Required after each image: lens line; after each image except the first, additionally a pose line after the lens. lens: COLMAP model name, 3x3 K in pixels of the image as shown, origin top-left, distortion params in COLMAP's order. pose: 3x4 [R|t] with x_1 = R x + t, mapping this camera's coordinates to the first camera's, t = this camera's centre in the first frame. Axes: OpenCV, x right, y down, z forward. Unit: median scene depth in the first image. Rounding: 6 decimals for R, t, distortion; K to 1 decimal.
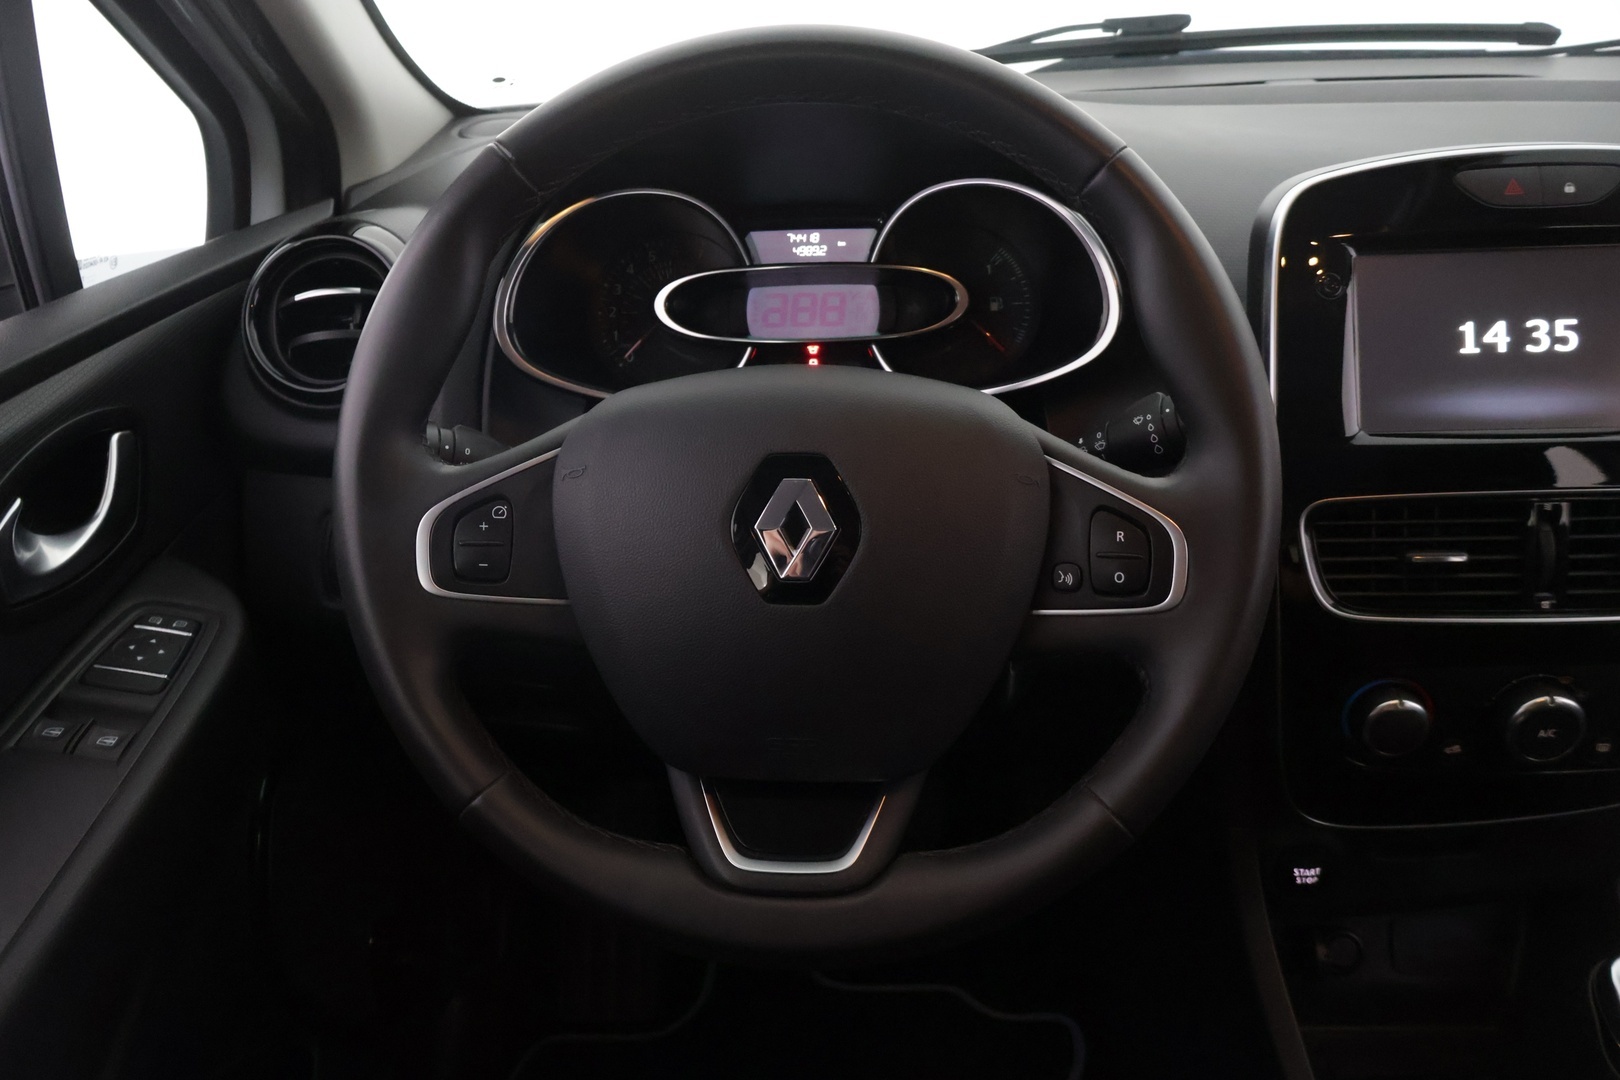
lens RADIAL K [[1355.9, 0, 801.8], [0, 1355.9, 537.4], [0, 0, 1]] dist [-0.007617, 0.009578]
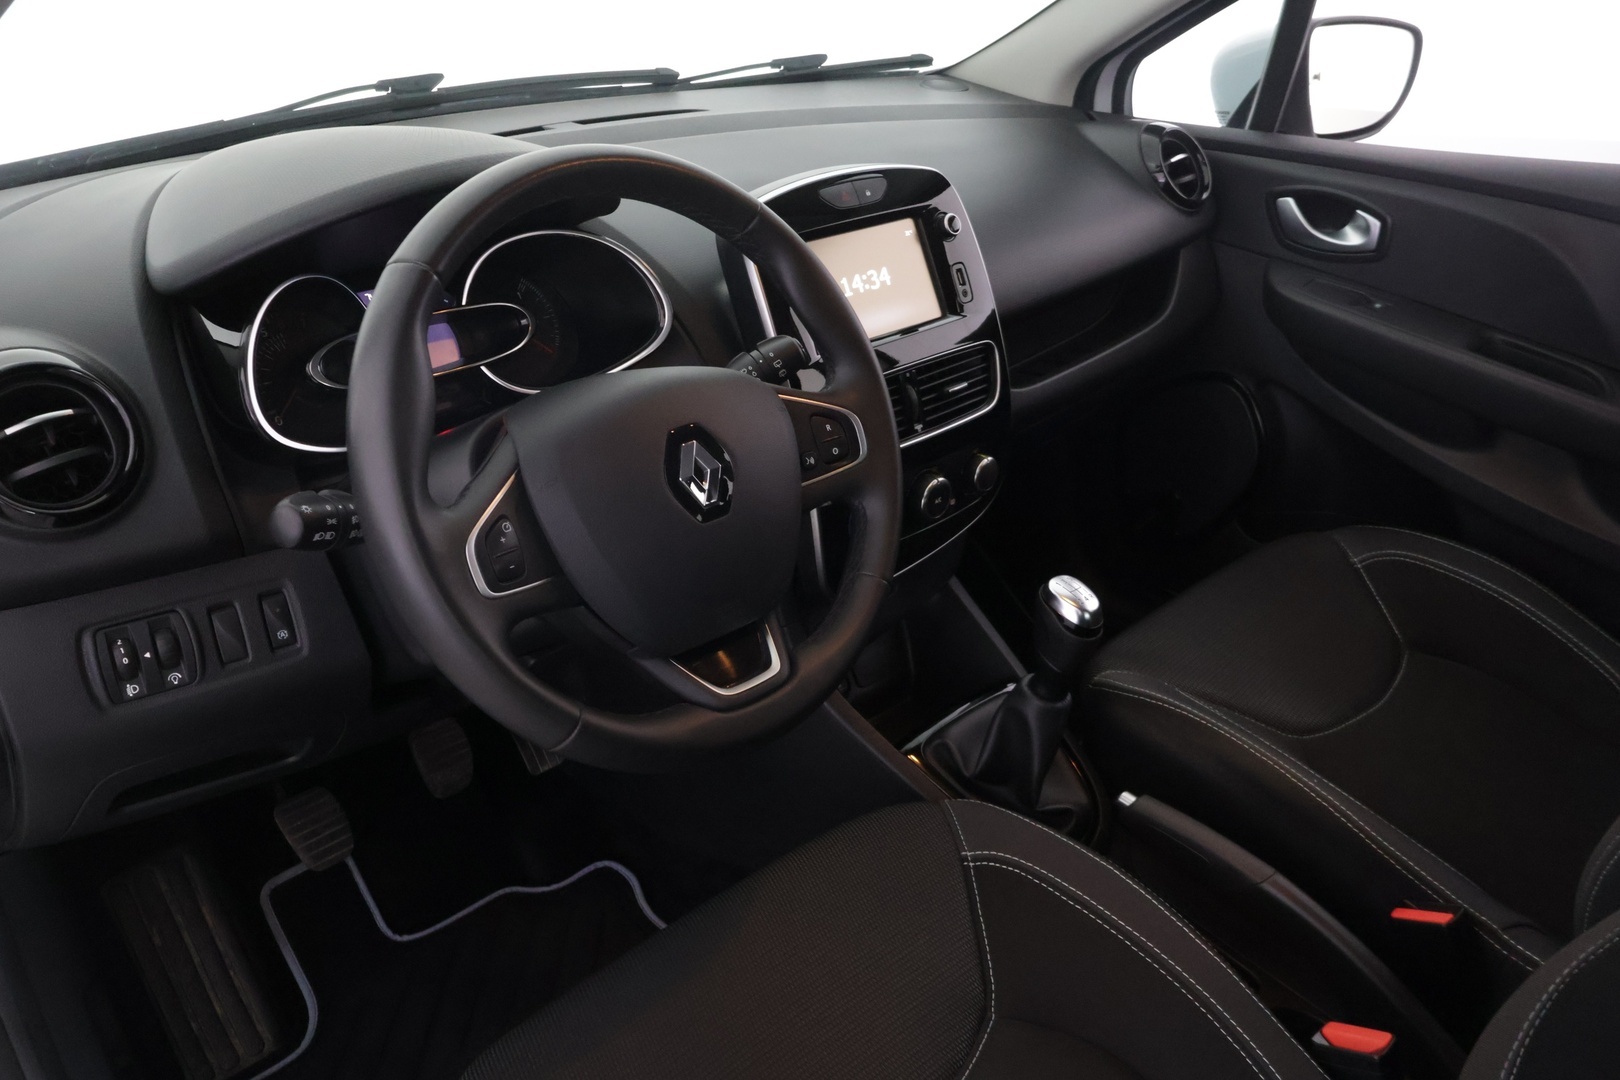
lens RADIAL K [[1362.2, 0, 813.3], [0, 1362.2, 539.9], [0, 0, 1]] dist [-0.003631, -0.009181]
pose [[0.677048, -0.282295, 0.679643, -0.707234], [0.272570, 0.954017, 0.124729, -0.065391], [-0.683602, 0.100802, 0.722861, -0.142542]]
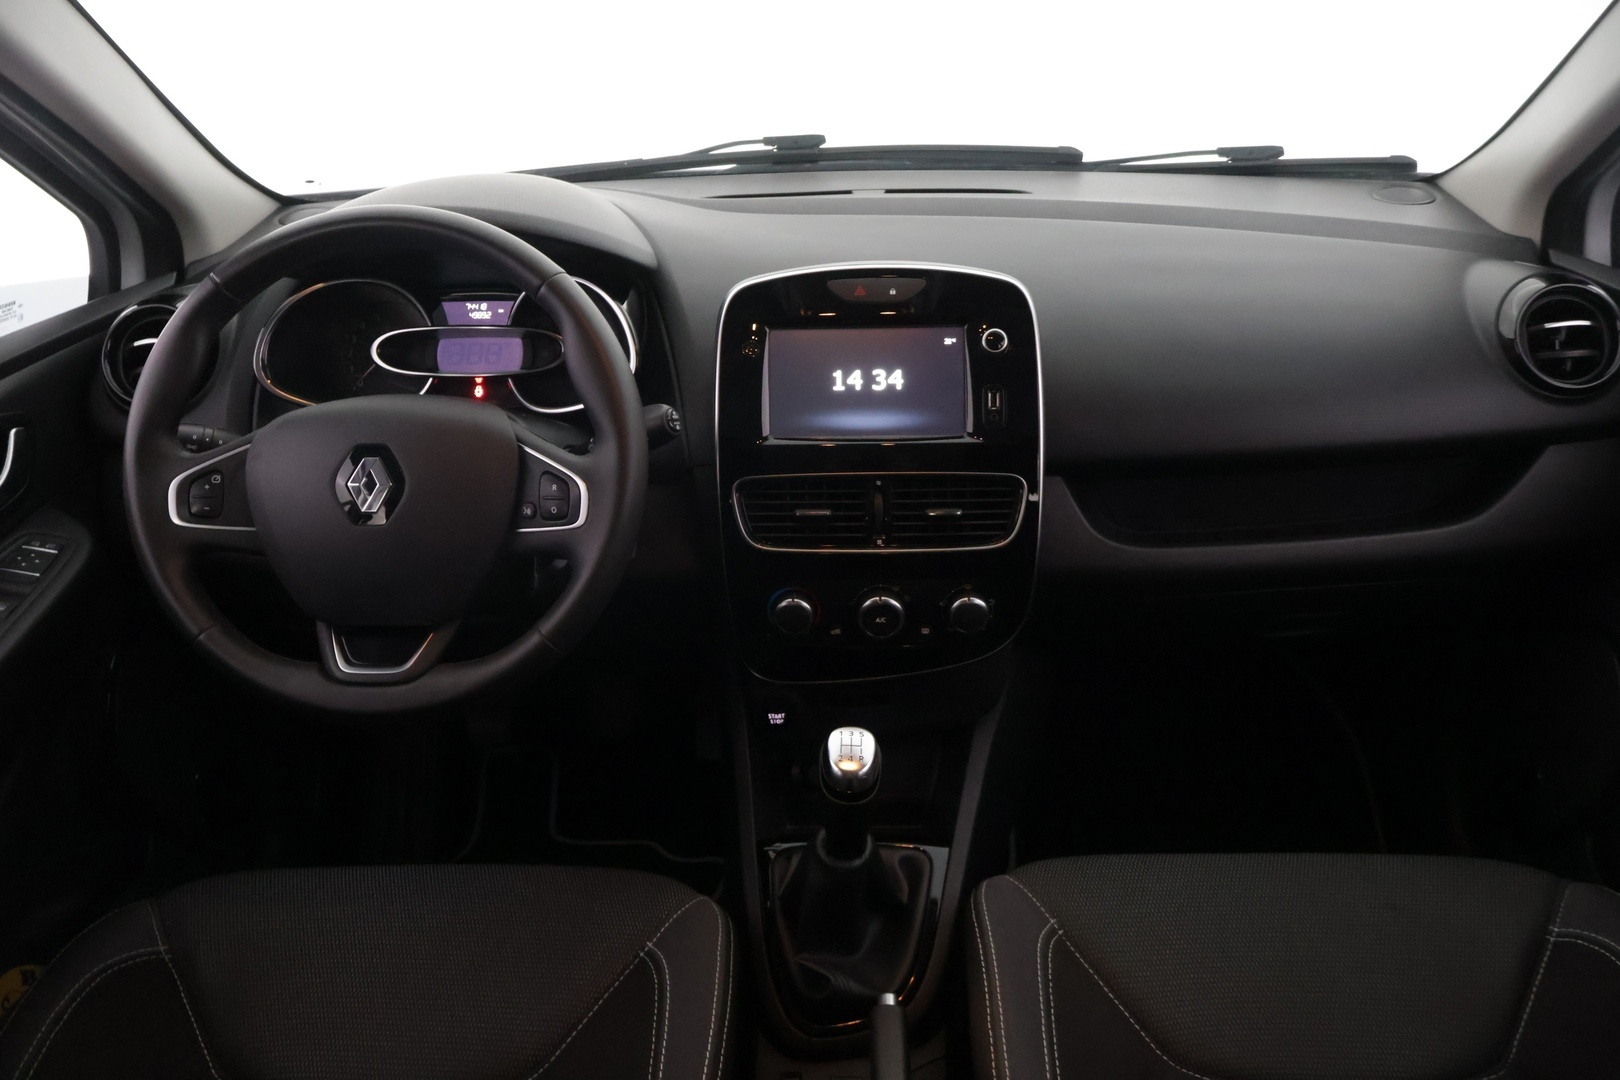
lens RADIAL K [[1362.2, 0, 813.3], [0, 1362.2, 539.9], [0, 0, 1]] dist [-0.003631, -0.009181]
pose [[0.999819, 0.010522, 0.015833, 0.405290], [-0.010485, 0.999942, -0.002399, 0.047447], [-0.015857, 0.002233, 0.999872, -0.610553]]
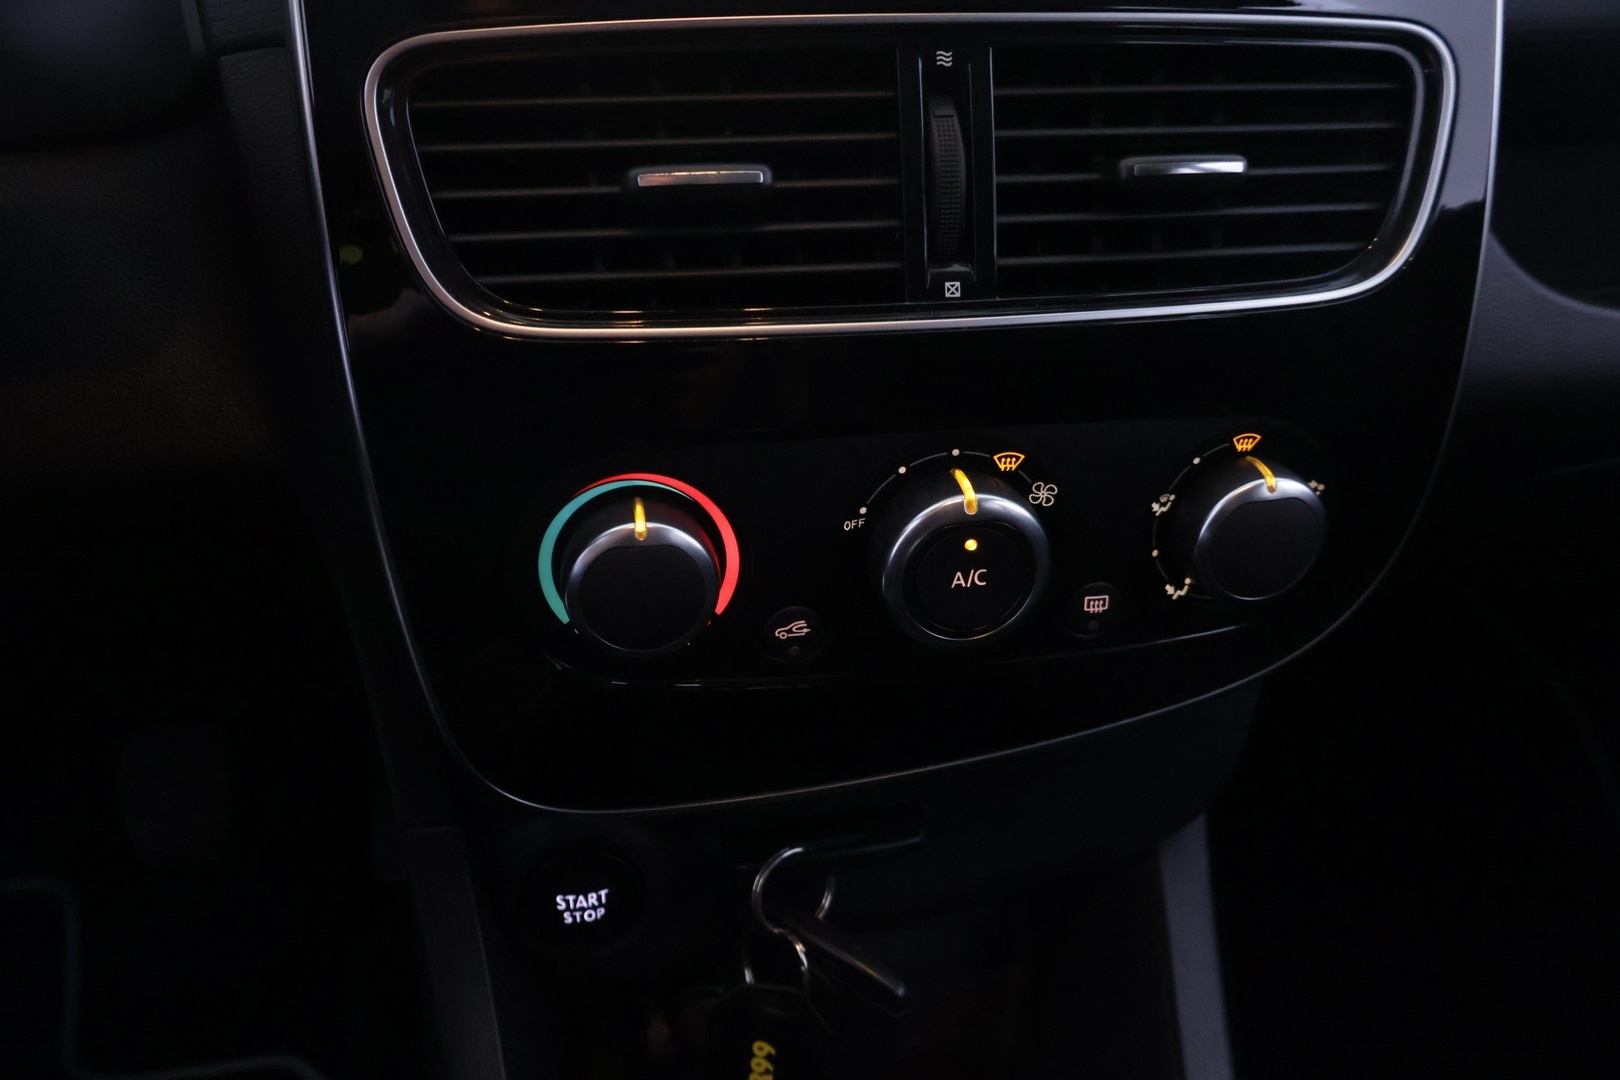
lens RADIAL K [[1362.2, 0, 813.3], [0, 1362.2, 539.9], [0, 0, 1]] dist [-0.003631, -0.009181]
pose [[0.975514, -0.052950, 0.213469, 0.371552], [0.042872, 0.997749, 0.051572, 0.097803], [-0.215719, -0.041157, 0.975588, 0.523282]]
